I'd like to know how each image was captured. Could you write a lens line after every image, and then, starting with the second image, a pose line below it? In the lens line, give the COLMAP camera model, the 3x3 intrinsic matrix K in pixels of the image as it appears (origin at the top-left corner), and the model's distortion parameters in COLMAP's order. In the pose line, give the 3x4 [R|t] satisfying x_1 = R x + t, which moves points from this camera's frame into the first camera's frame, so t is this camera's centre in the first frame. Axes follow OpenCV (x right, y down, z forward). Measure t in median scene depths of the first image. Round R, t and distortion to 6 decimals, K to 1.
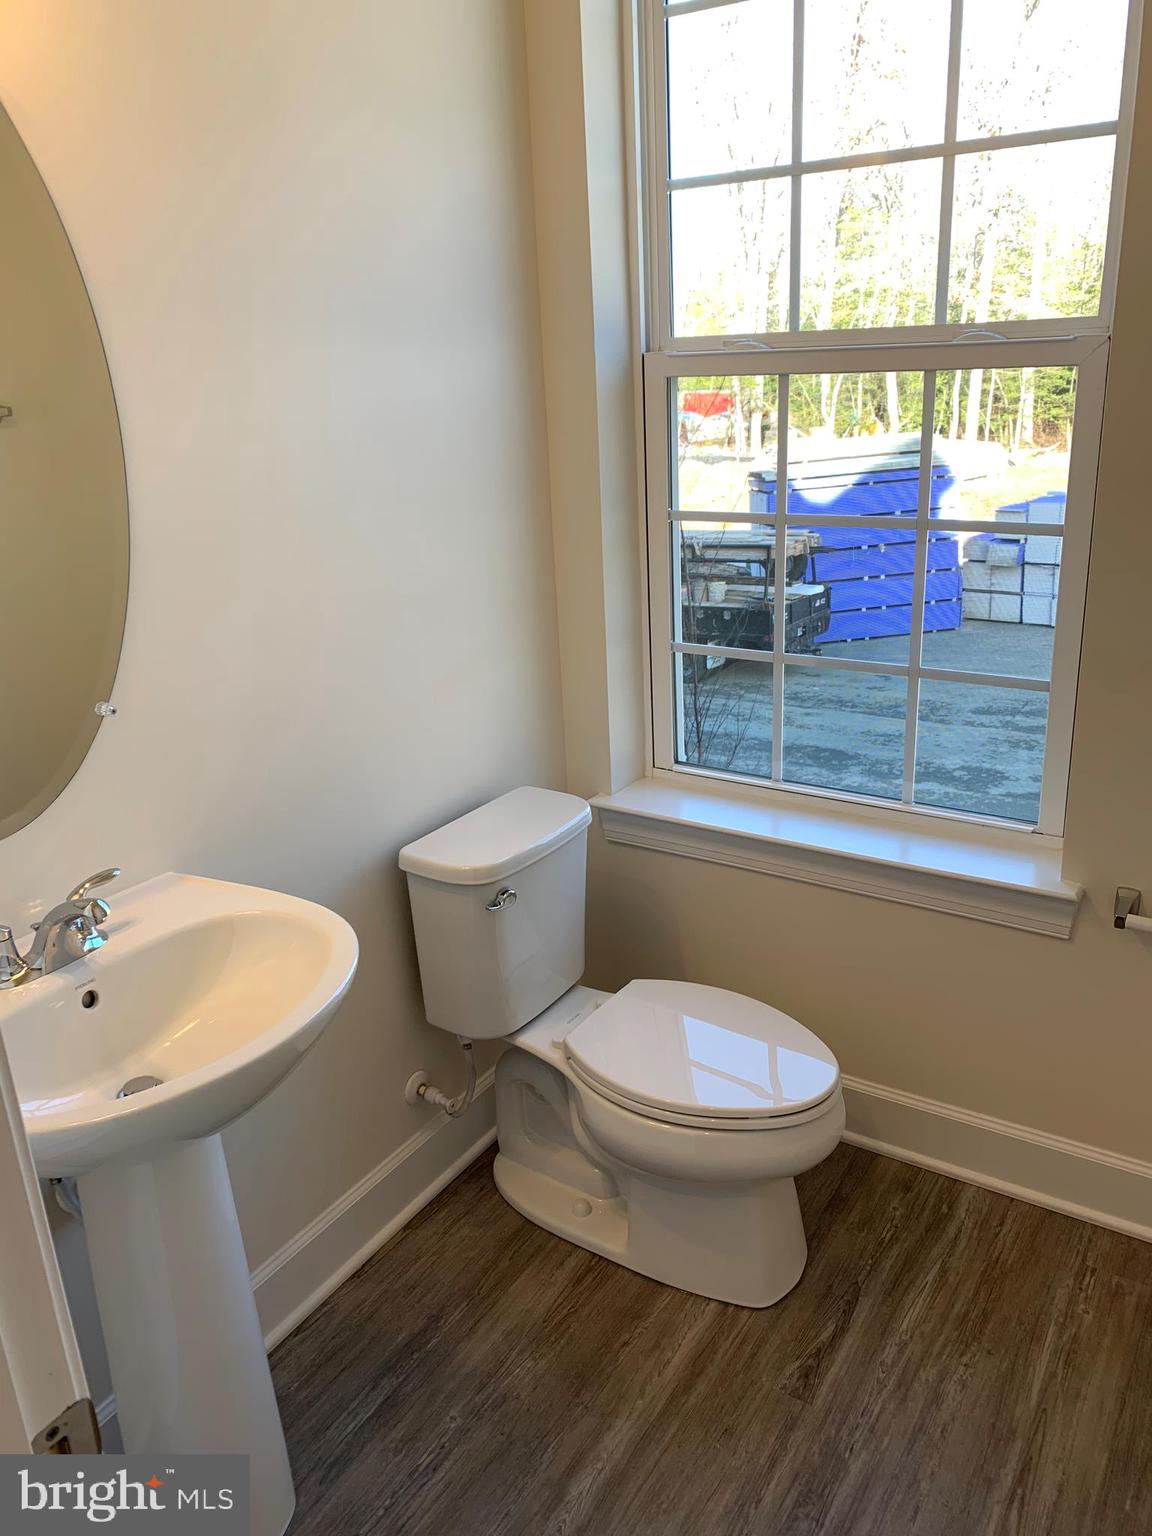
lens RADIAL K [[1159.8, 0, 576.0], [0, 1159.8, 768.0], [0, 0, 1]] dist [0.078330, -0.103891]
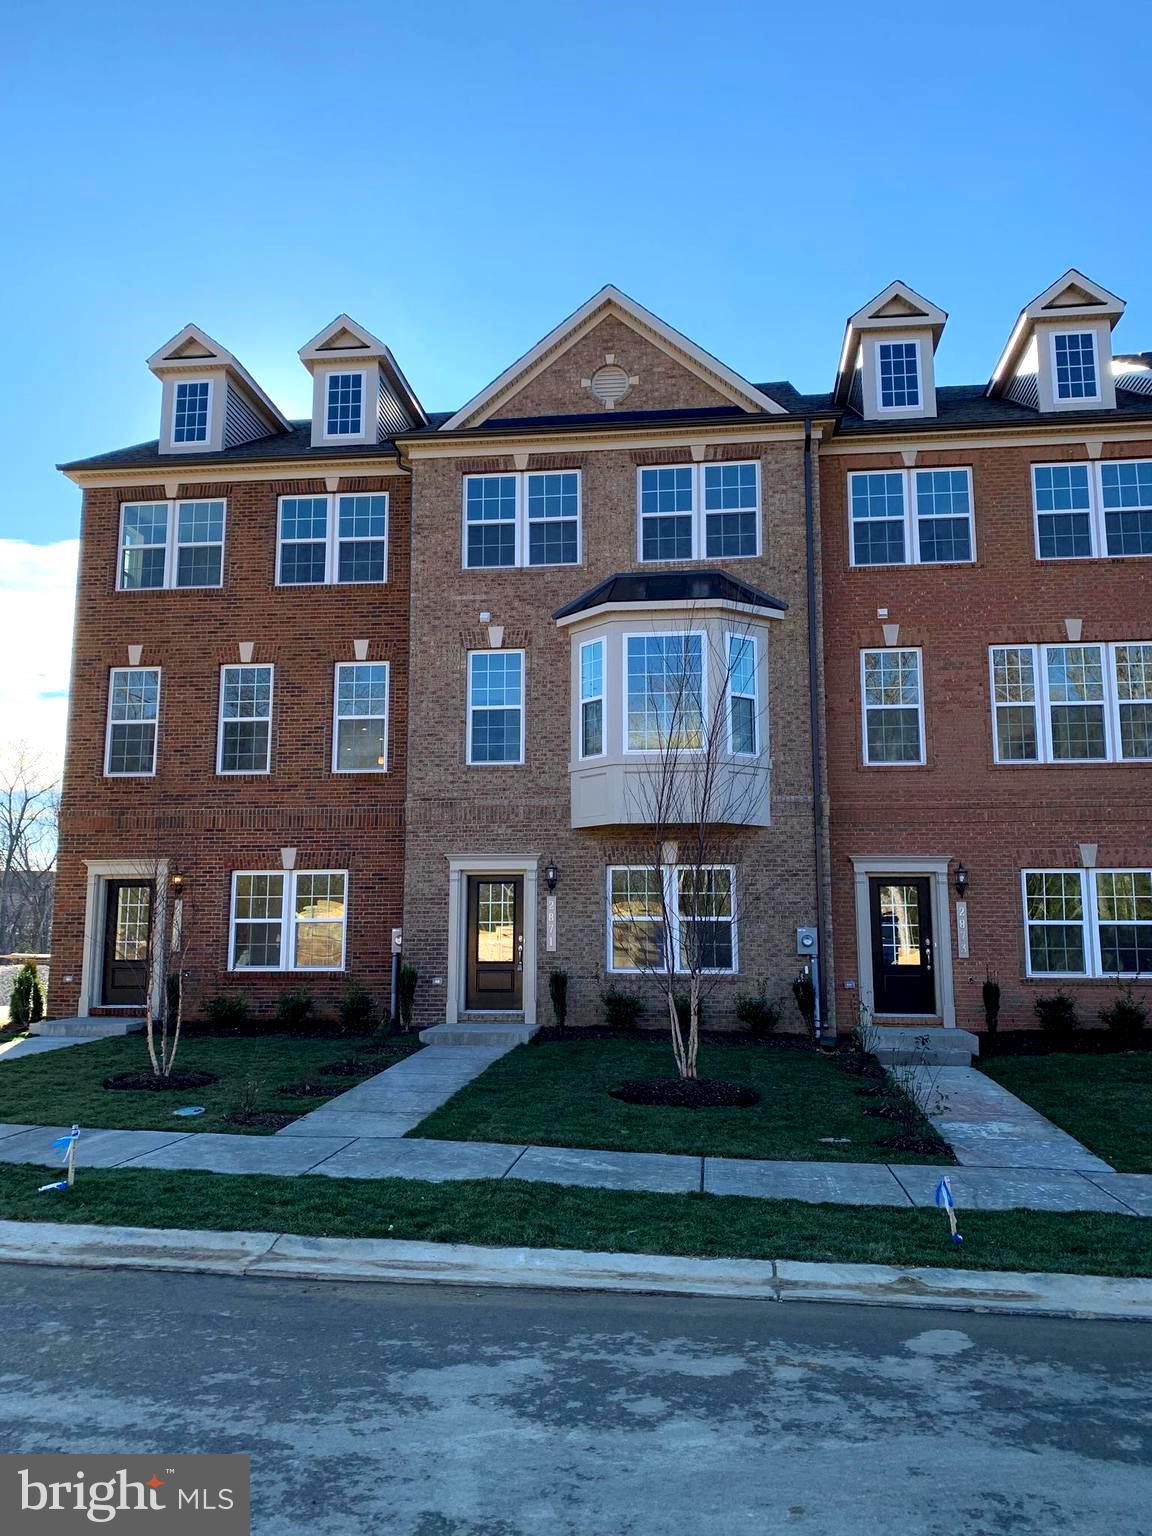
lens RADIAL K [[1159.8, 0, 576.0], [0, 1159.8, 768.0], [0, 0, 1]] dist [0.078330, -0.103891]
pose [[-0.898810, -0.034457, -0.436982, 0.486580], [-0.118173, 0.979042, 0.165865, -0.210611], [0.422109, 0.200720, -0.884045, 1.231291]]
